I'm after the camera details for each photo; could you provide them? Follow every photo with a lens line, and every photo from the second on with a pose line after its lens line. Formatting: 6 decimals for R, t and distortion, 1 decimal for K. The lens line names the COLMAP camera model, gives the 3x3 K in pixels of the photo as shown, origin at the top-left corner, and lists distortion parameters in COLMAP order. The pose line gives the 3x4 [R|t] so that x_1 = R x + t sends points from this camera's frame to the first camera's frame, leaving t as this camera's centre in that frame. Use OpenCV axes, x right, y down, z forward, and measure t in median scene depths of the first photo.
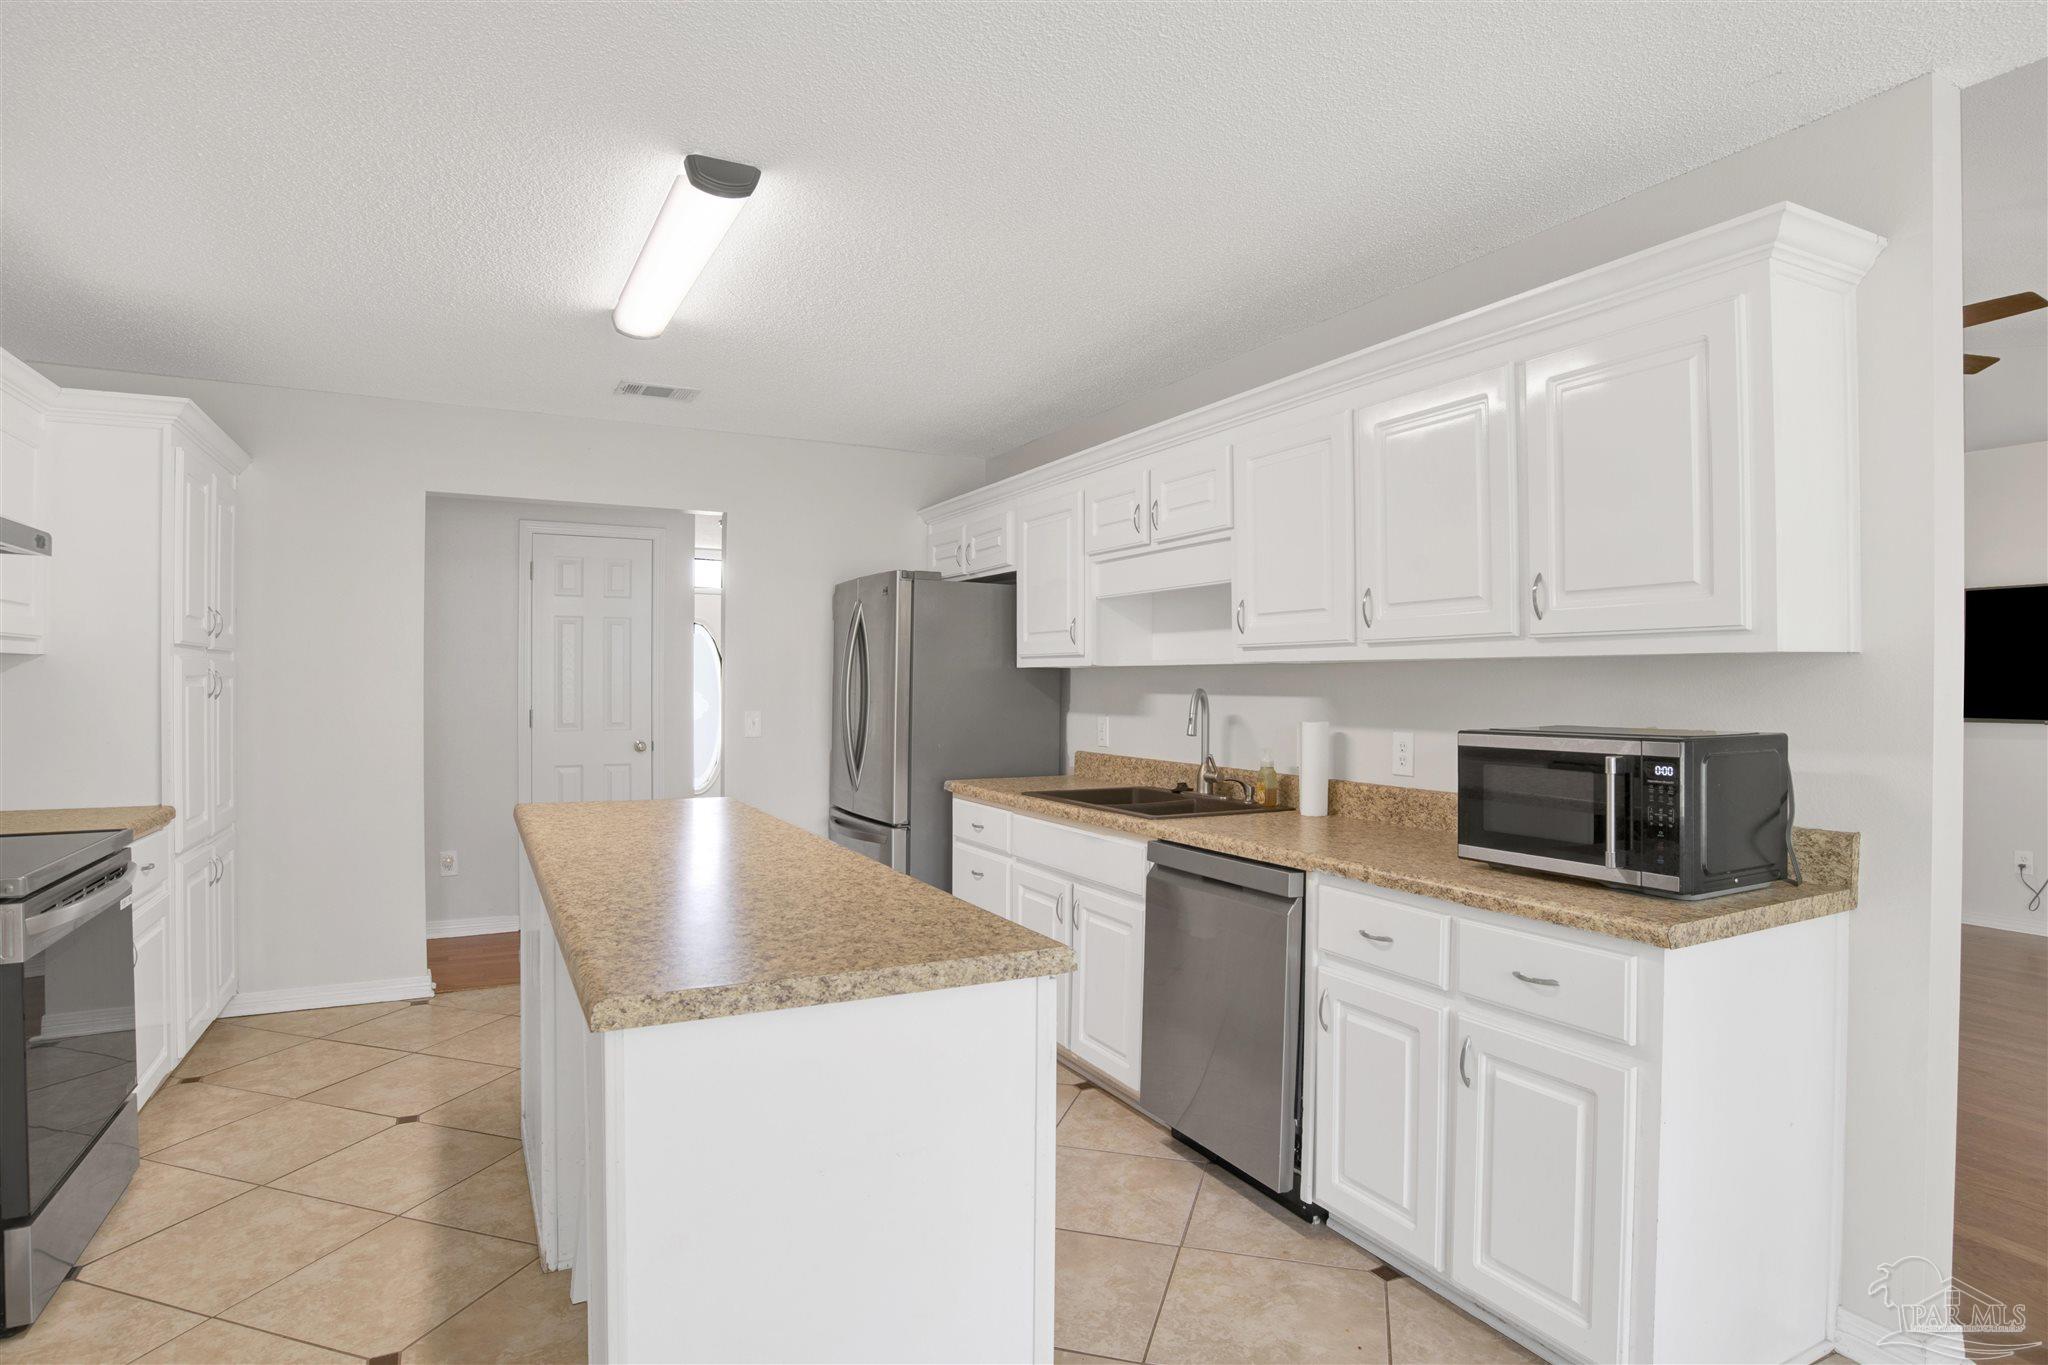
lens RADIAL K [[1106.7, 0, 1030.5], [0, 1106.7, 679.9], [0, 0, 1]] dist [-0.013207, 0.001424]
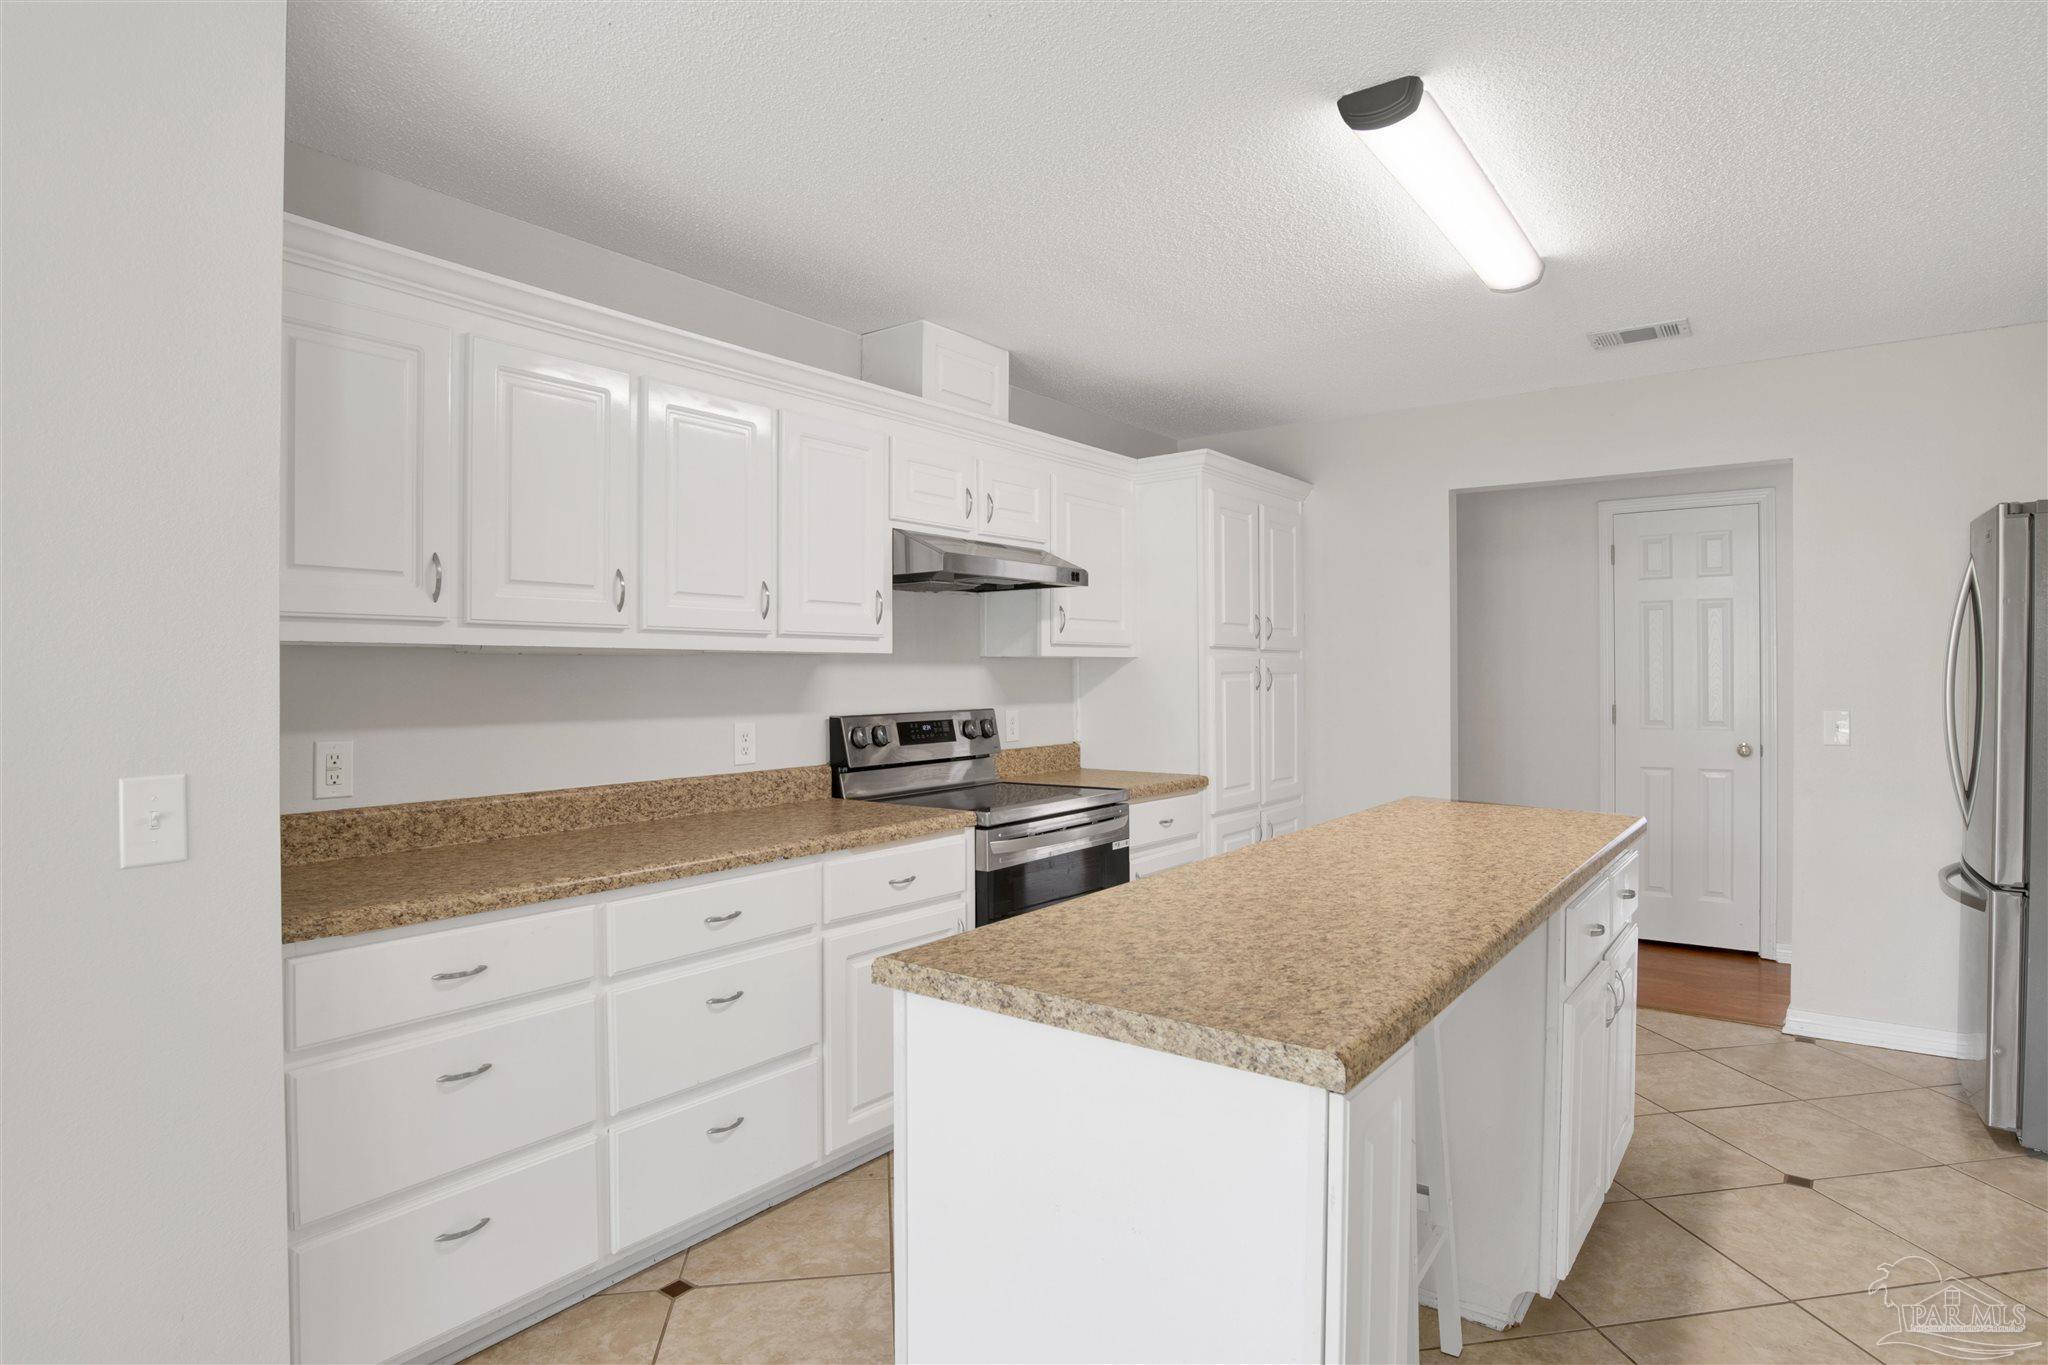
lens RADIAL K [[1106.7, 0, 1041.5], [0, 1106.7, 685.1], [0, 0, 1]] dist [-0.013207, 0.001424]
pose [[0.450989, 0.003669, -0.892522, 0.579575], [0.006914, 0.999947, 0.007604, 0.002235], [0.892503, -0.009601, 0.450940, 0.529595]]
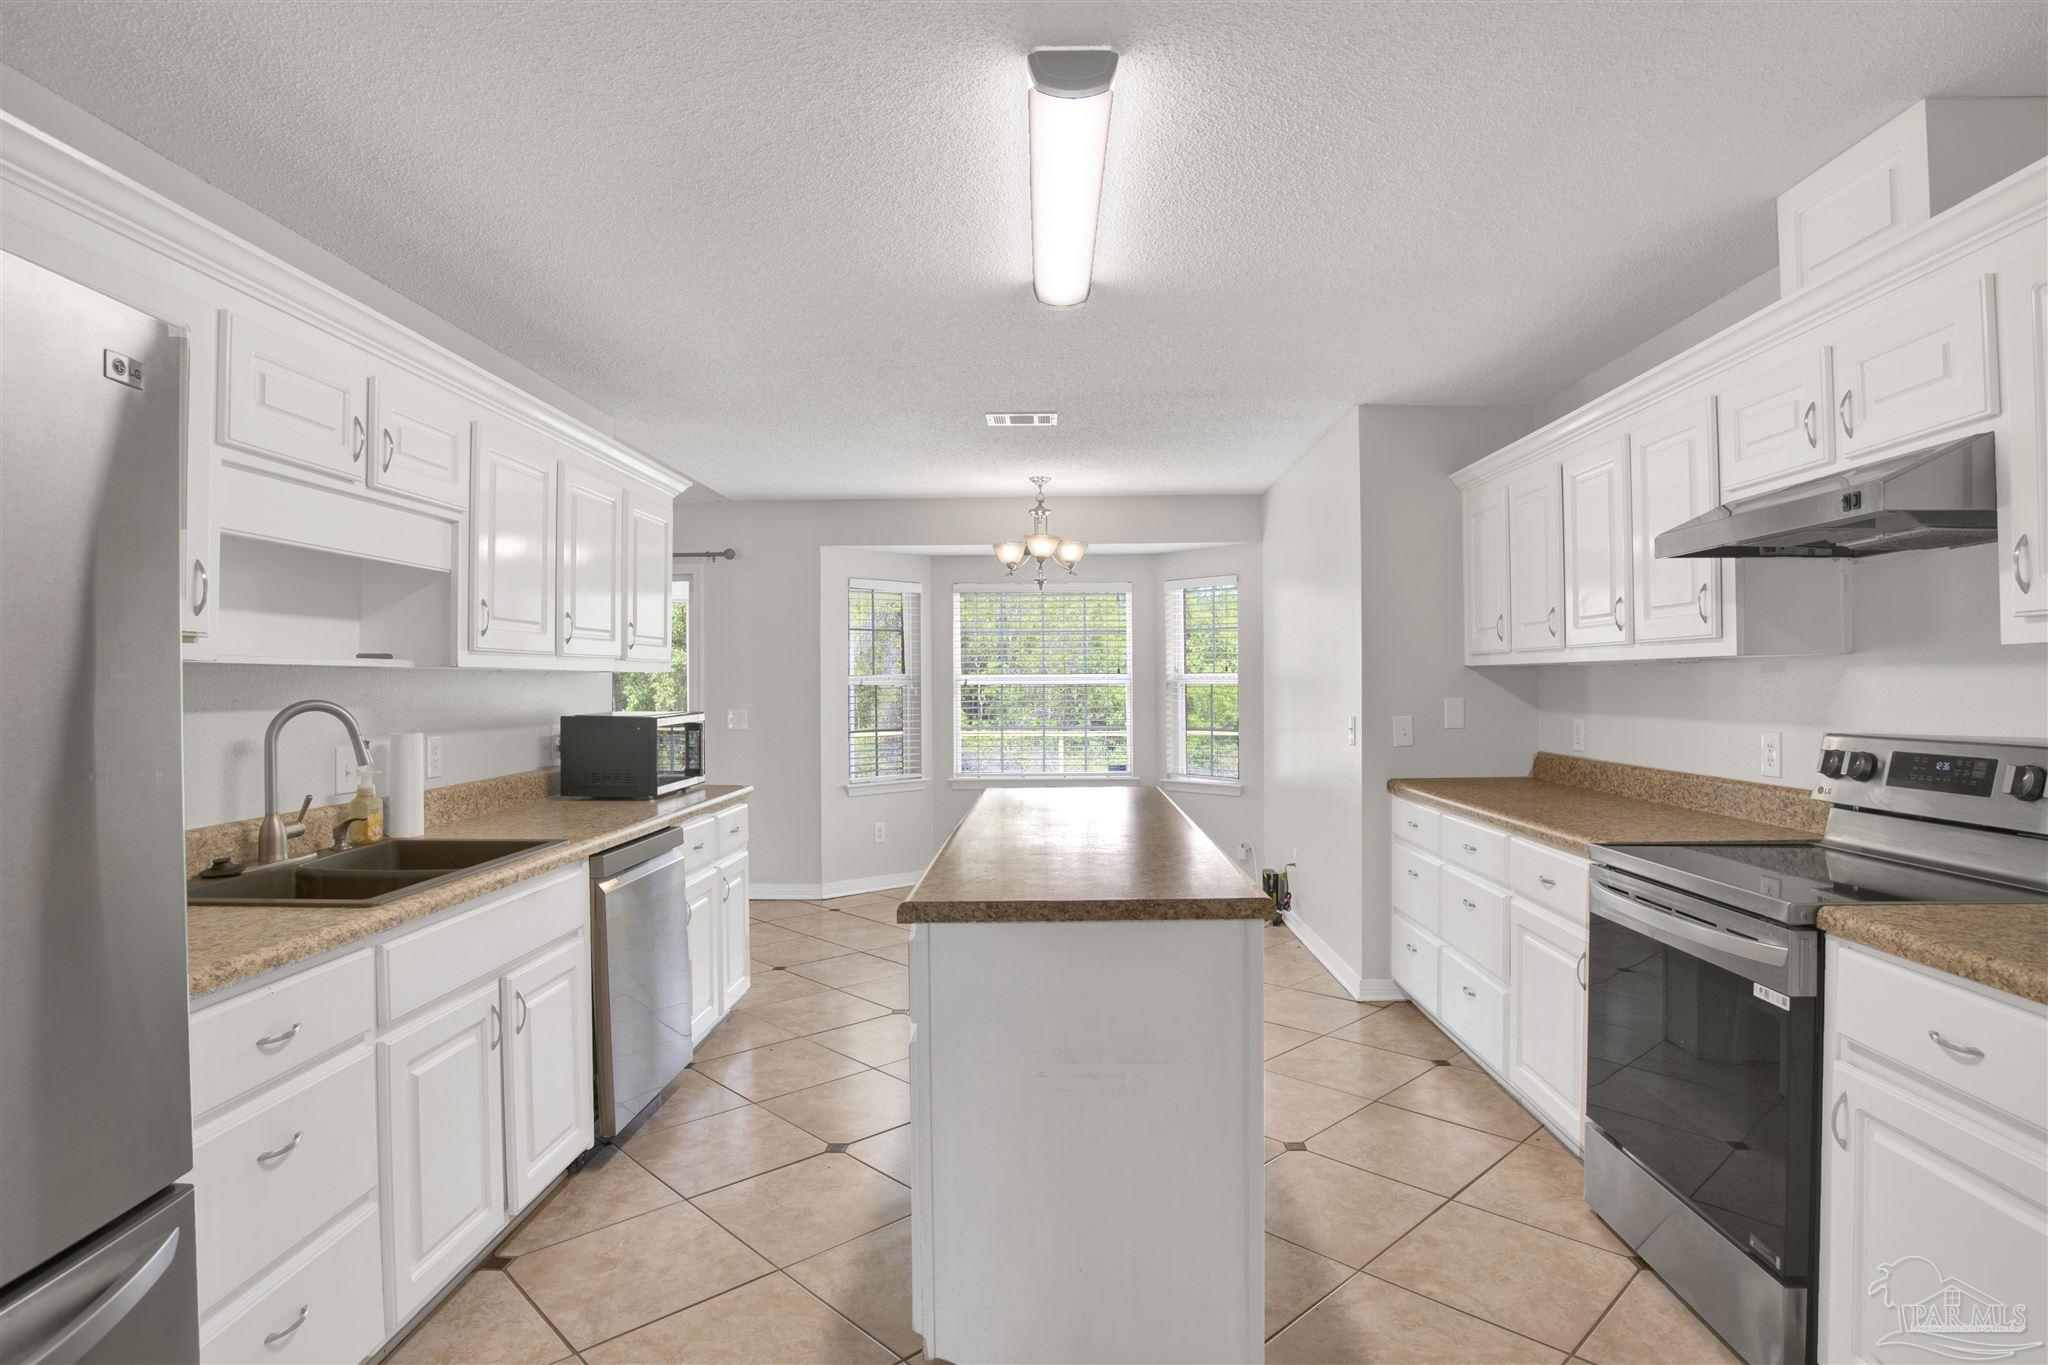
lens RADIAL K [[1106.7, 0, 1028.1], [0, 1106.7, 676.2], [0, 0, 1]] dist [-0.013207, 0.001424]
pose [[-0.874961, 0.001725, 0.484191, -1.288157], [-0.000799, 0.999987, -0.005007, 0.000499], [-0.484193, -0.004768, -0.874948, 3.202324]]
